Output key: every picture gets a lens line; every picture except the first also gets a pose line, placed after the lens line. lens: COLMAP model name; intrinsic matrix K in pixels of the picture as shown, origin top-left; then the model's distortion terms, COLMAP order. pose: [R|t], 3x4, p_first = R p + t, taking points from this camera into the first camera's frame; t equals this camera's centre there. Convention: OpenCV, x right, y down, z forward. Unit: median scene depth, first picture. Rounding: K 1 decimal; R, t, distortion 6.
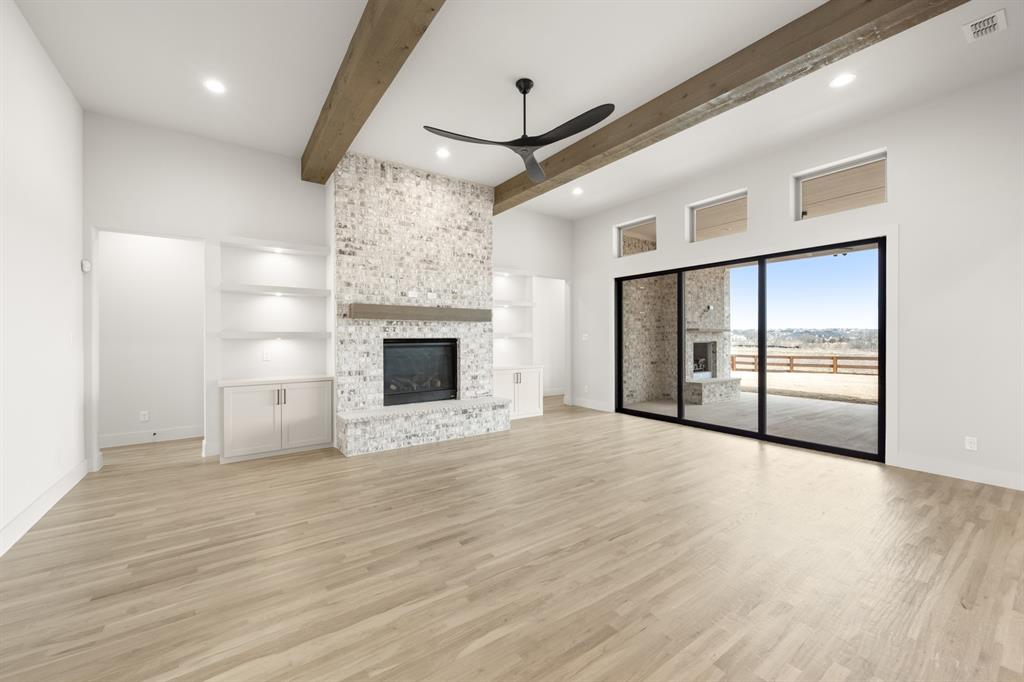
lens RADIAL K [[403.9, 0, 508.8], [0, 403.9, 338.3], [0, 0, 1]] dist [0.004365, -0.000441]
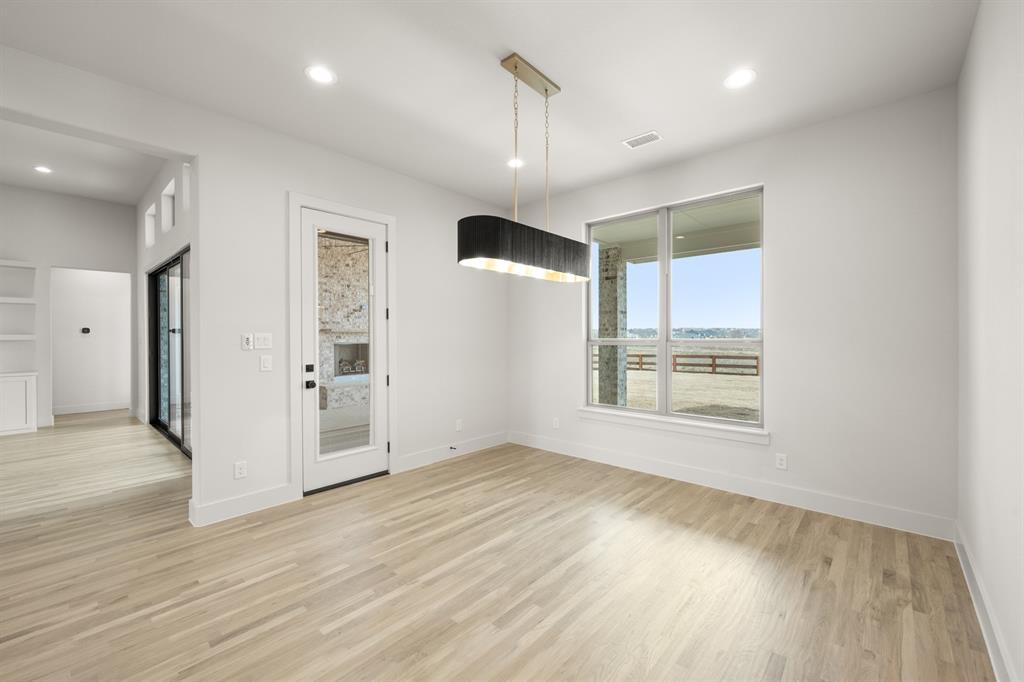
lens RADIAL K [[422.2, 0, 510.2], [0, 422.2, 337.5], [0, 0, 1]] dist [-0.000499, -0.000007]
pose [[0.976794, -0.000809, 0.214177, 1.049275], [0.000607, 0.999999, 0.001010, -0.008759], [-0.214178, -0.000857, 0.976794, -0.092429]]
